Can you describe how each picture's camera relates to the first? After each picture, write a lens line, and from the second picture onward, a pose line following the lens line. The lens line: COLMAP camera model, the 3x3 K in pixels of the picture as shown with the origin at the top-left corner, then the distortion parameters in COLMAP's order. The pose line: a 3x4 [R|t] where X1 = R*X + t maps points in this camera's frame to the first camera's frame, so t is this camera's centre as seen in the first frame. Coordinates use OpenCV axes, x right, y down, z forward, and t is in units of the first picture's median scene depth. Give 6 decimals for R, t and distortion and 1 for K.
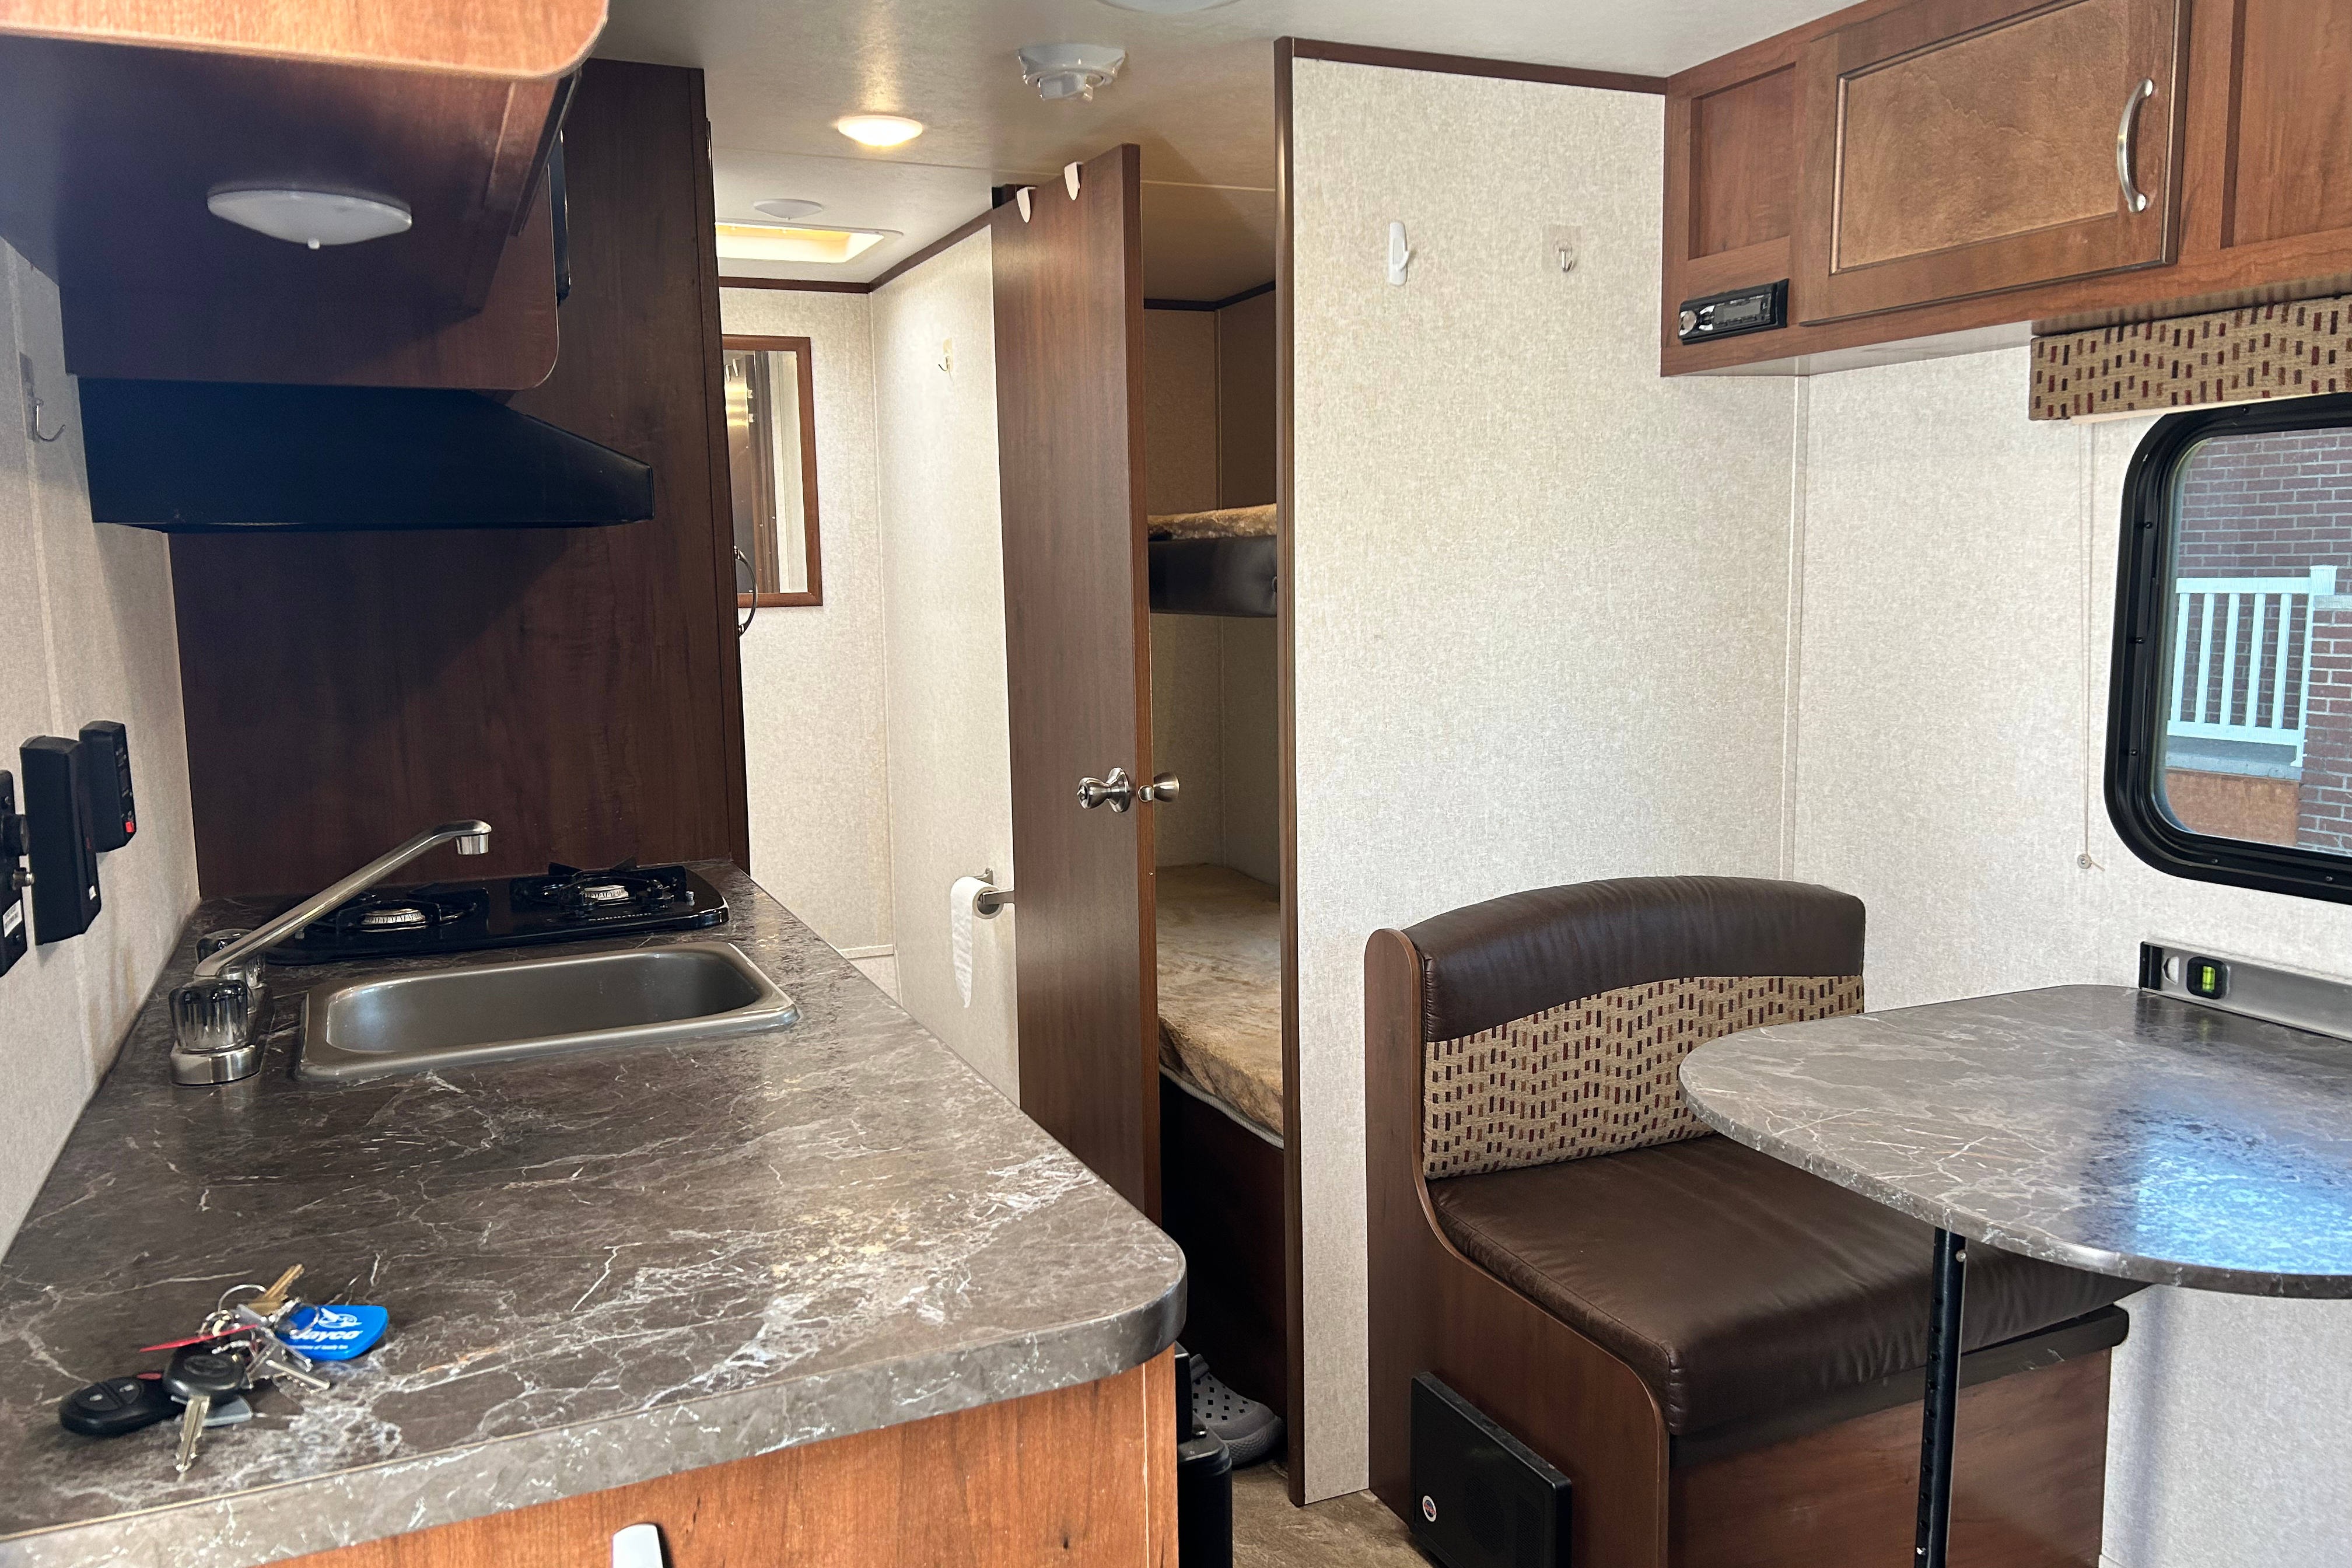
lens RADIAL K [[1773.5, 0, 1178.4], [0, 1773.5, 821.8], [0, 0, 1]] dist [0.090065, -0.174078]
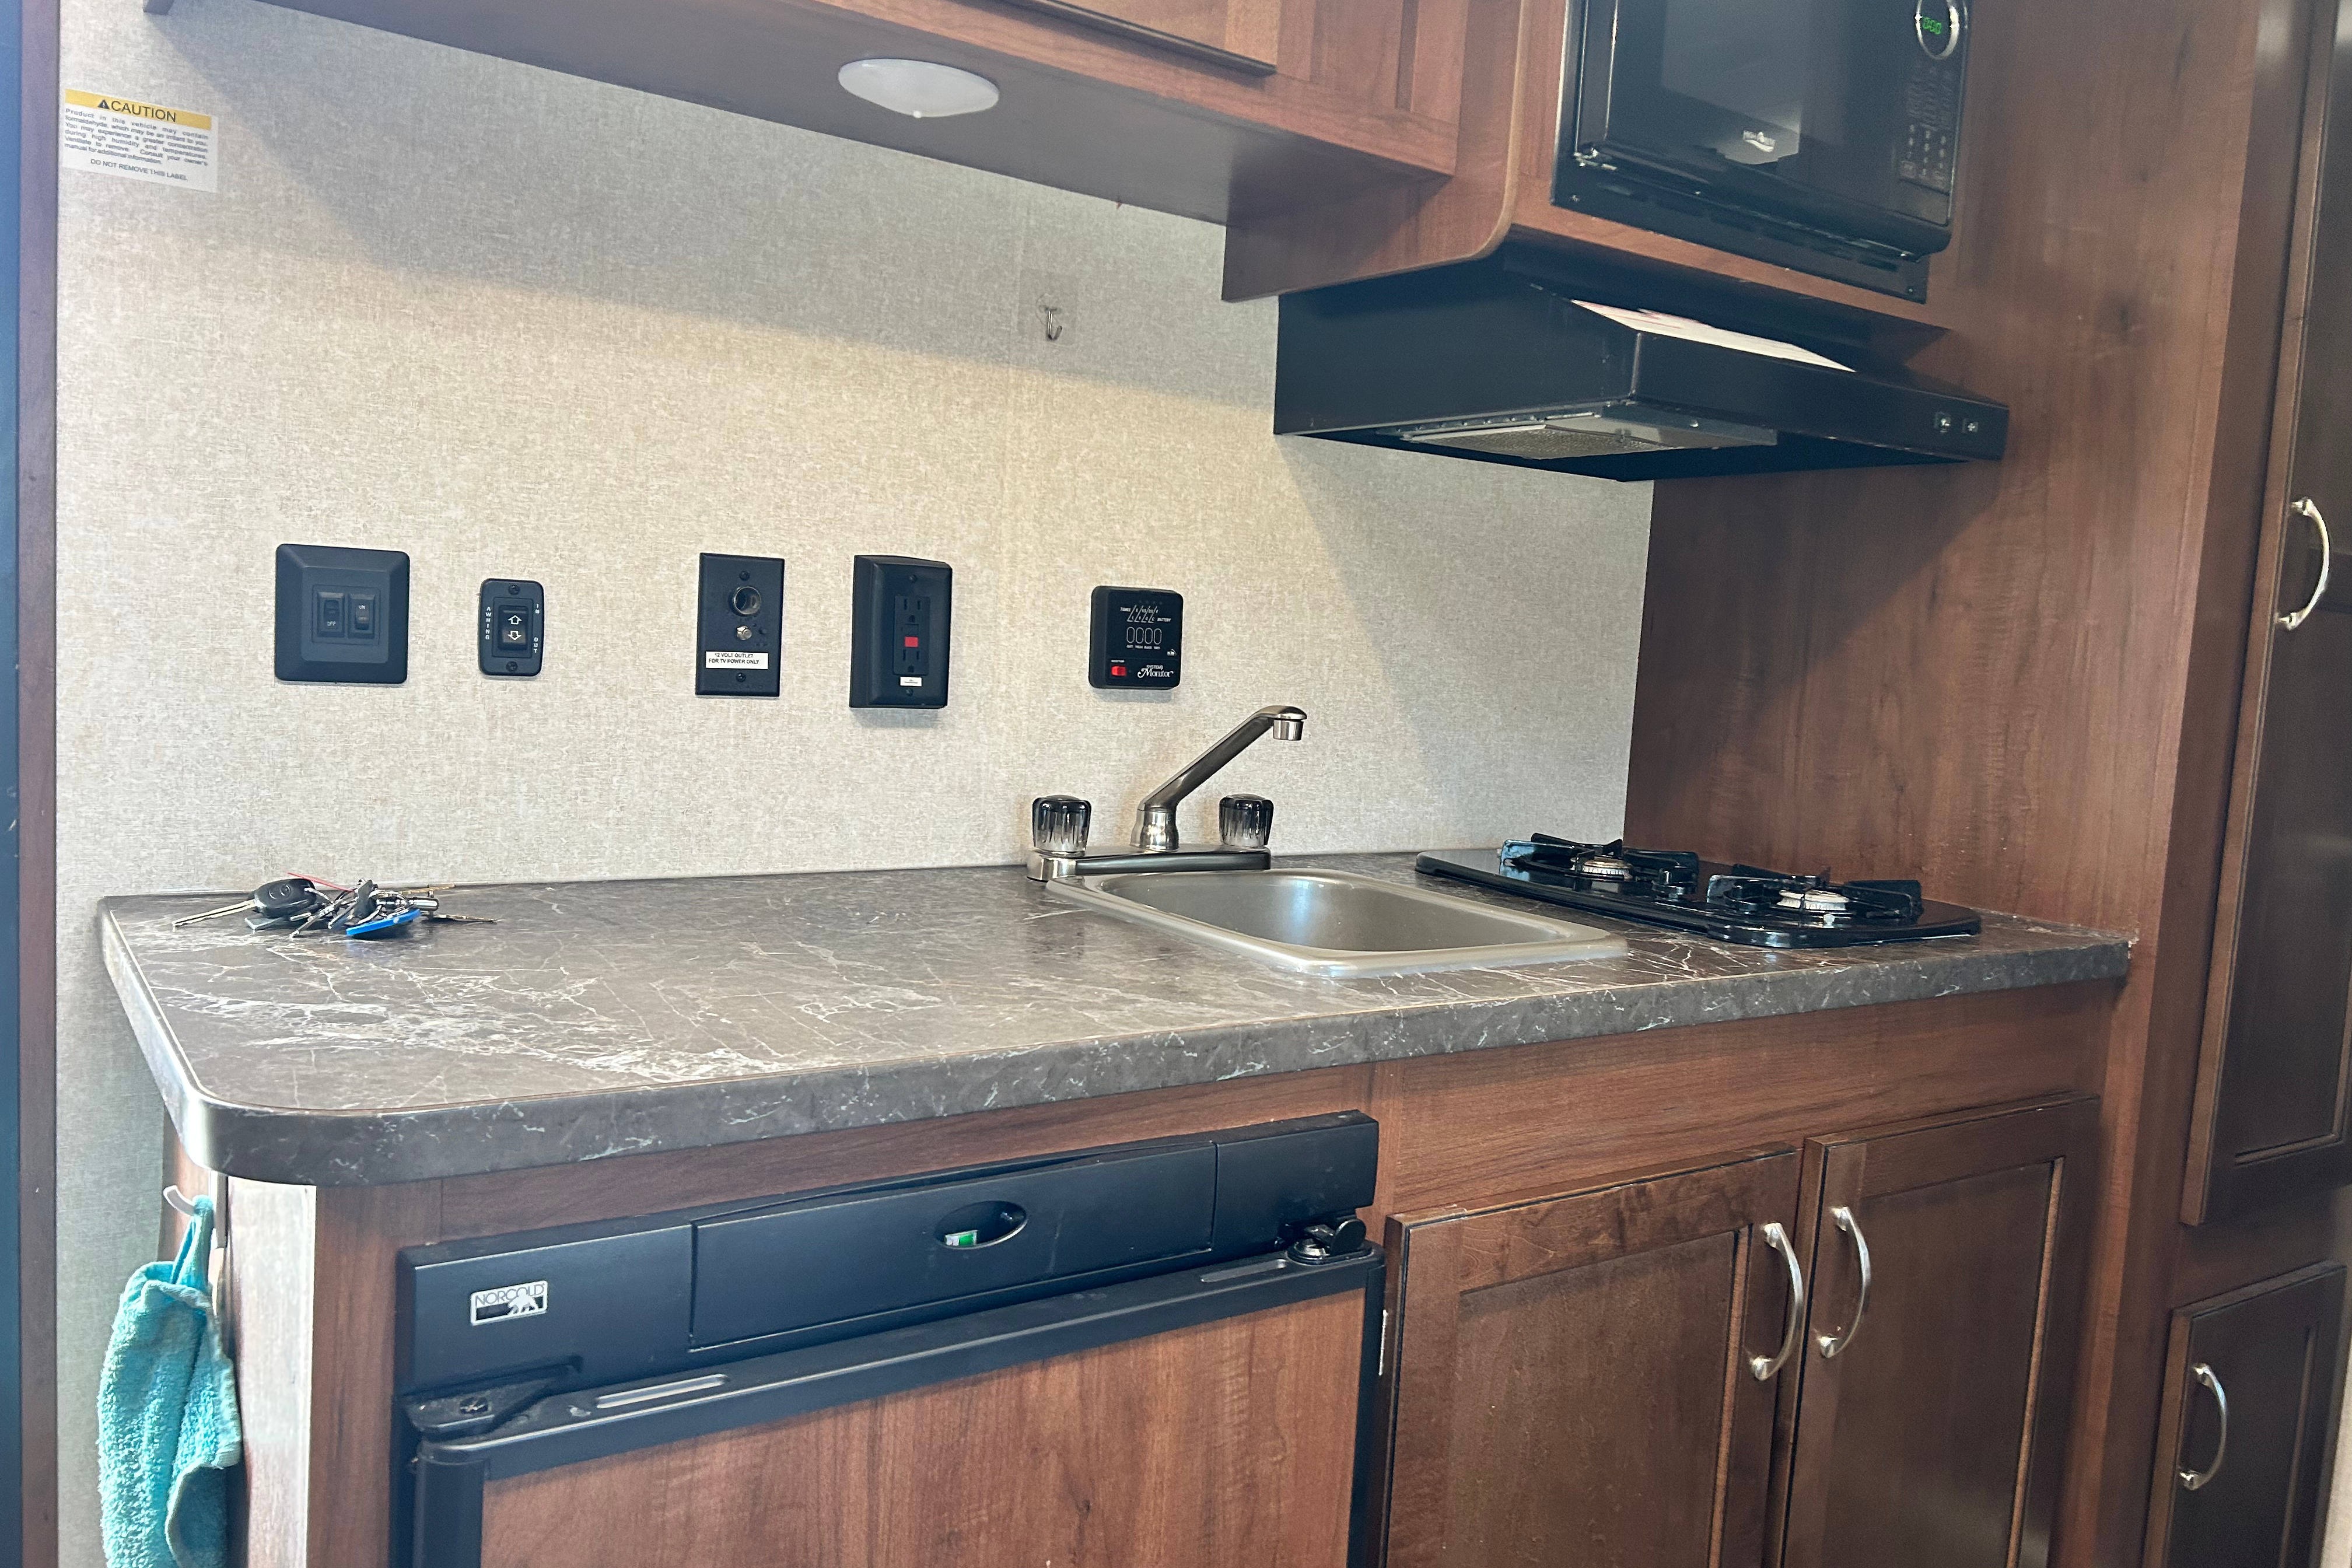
lens RADIAL K [[1760.6, 0, 1187.3], [0, 1760.6, 782.8], [0, 0, 1]] dist [0.086503, -0.105058]
pose [[0.192762, 0.114368, -0.974558, 0.356201], [-0.207290, 0.975516, 0.073480, -0.012722], [0.959100, 0.187852, 0.211750, 0.505501]]
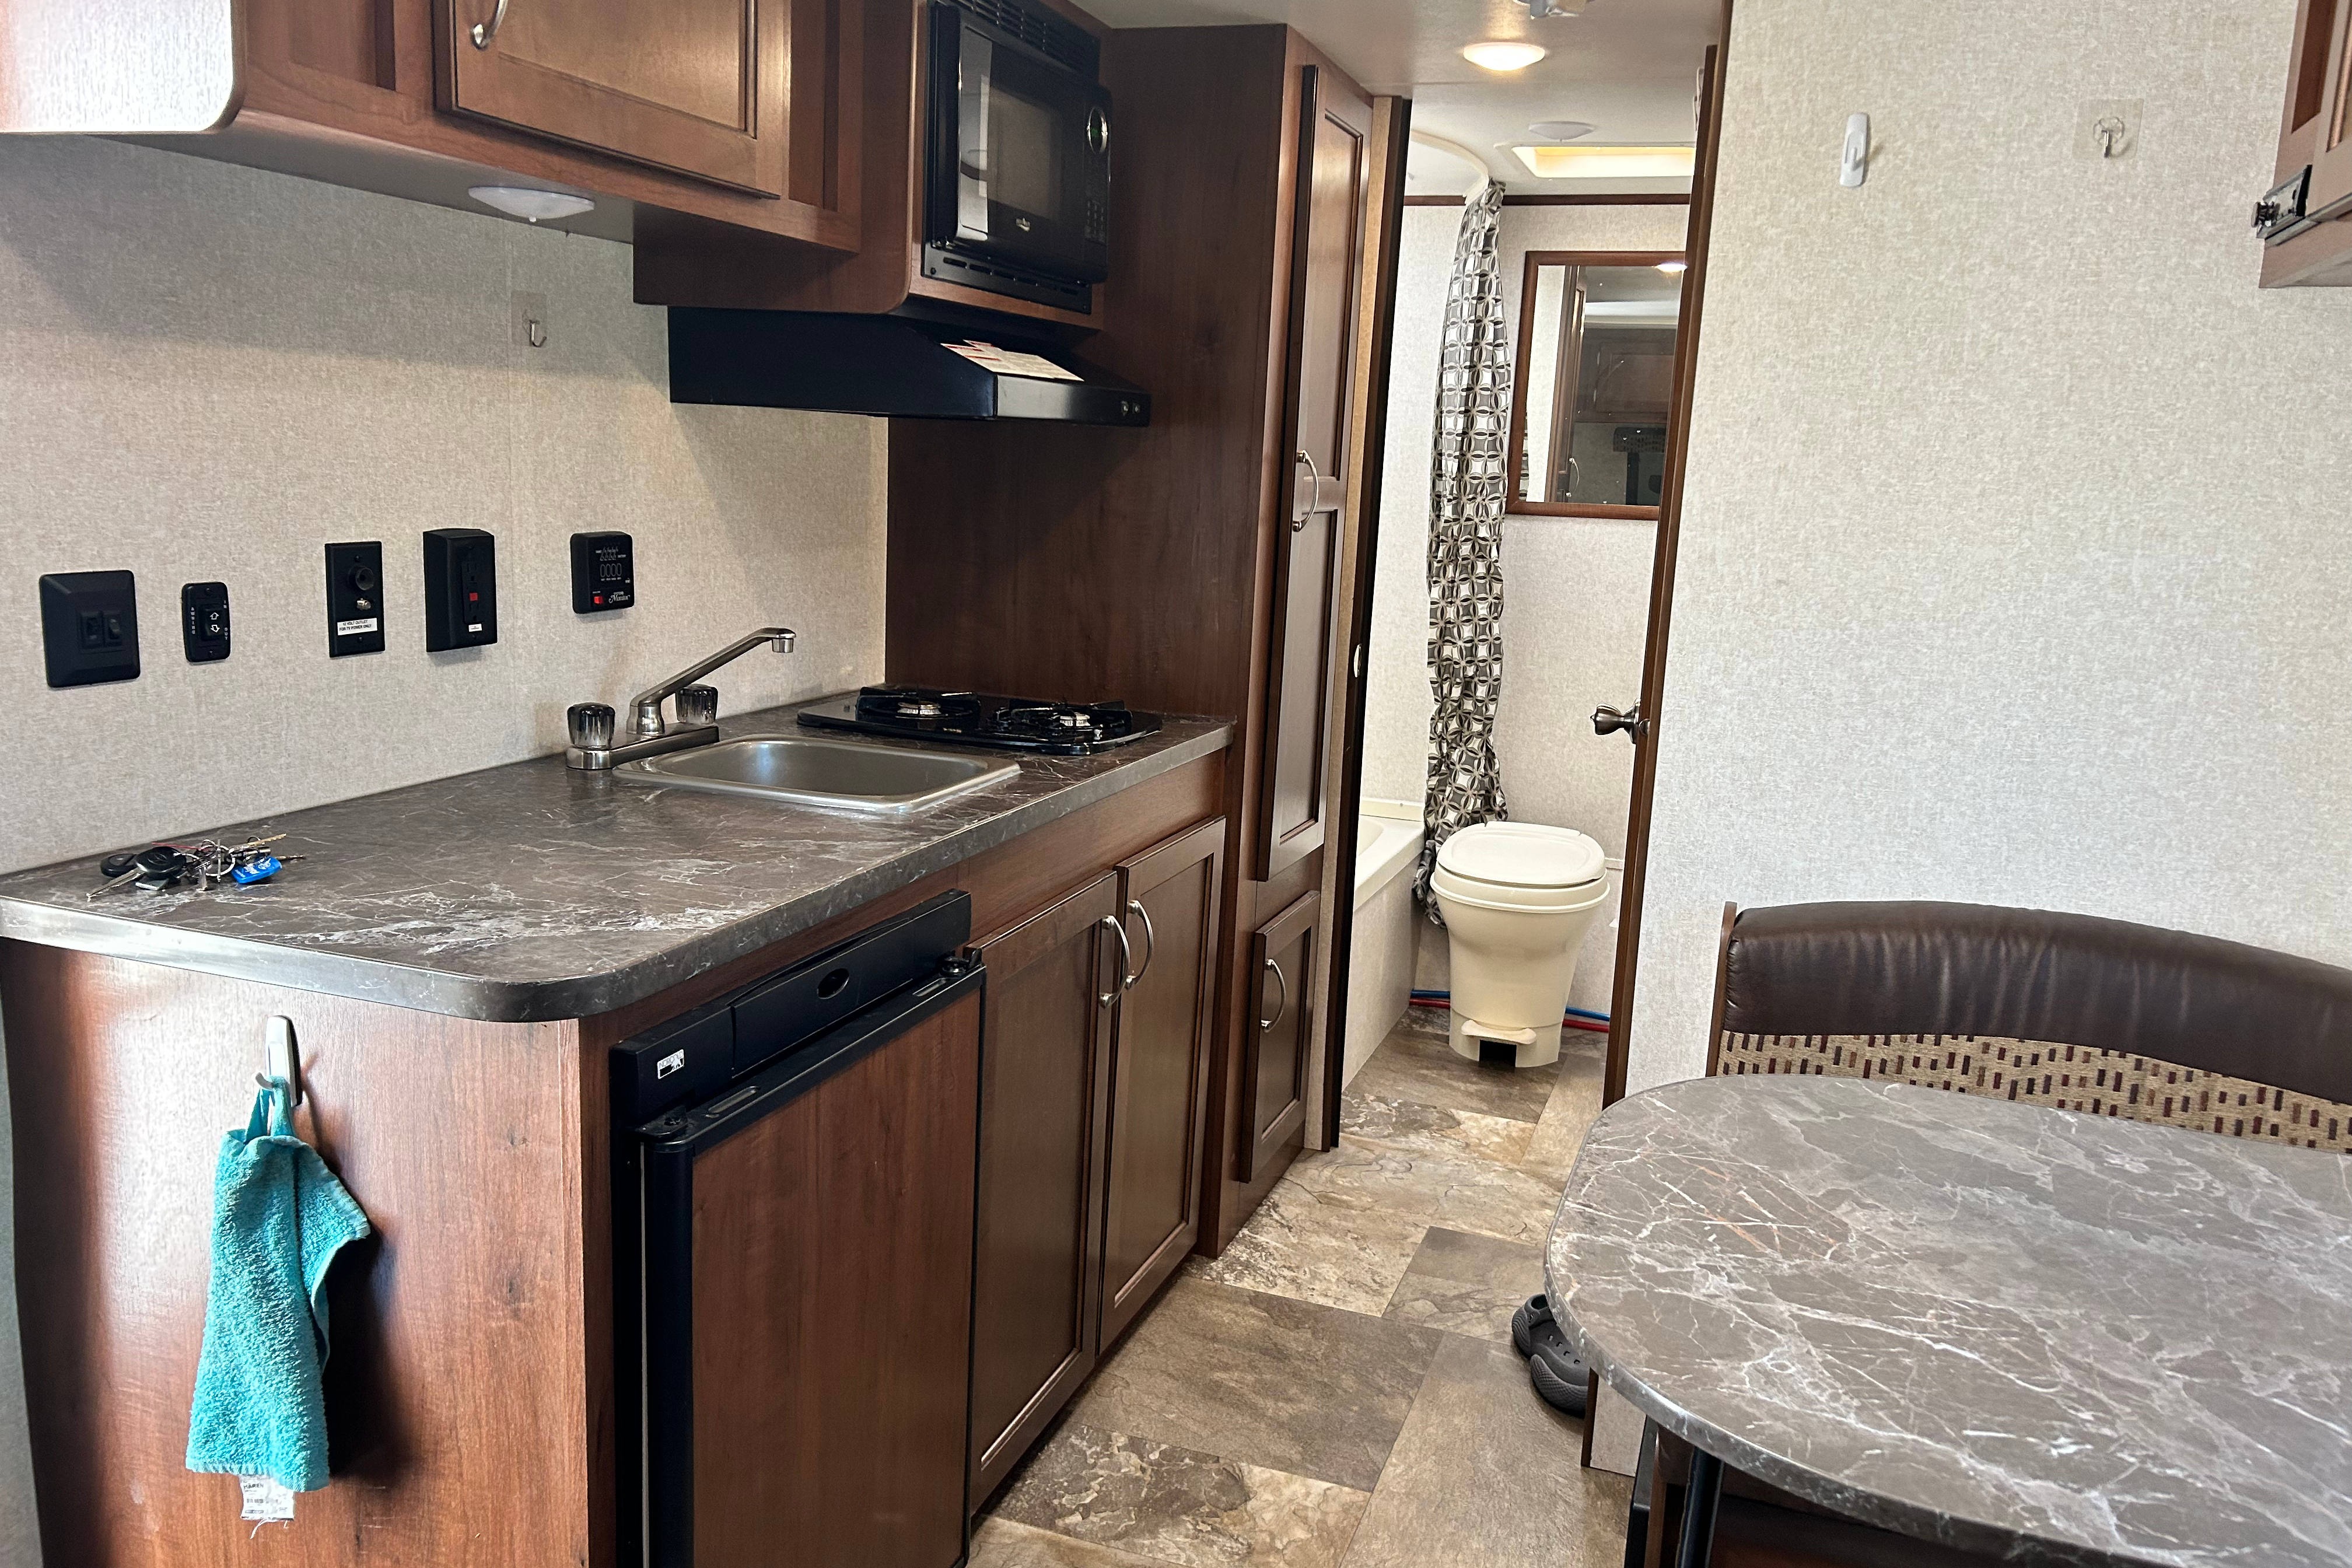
lens RADIAL K [[1791.9, 0, 1171.1], [0, 1791.9, 815.0], [0, 0, 1]] dist [0.009644, 0.011976]
pose [[0.721043, 0.189434, -0.666493, 0.520547], [-0.158657, 0.981484, 0.107319, -0.037198], [0.674482, 0.028362, 0.737747, 0.125463]]
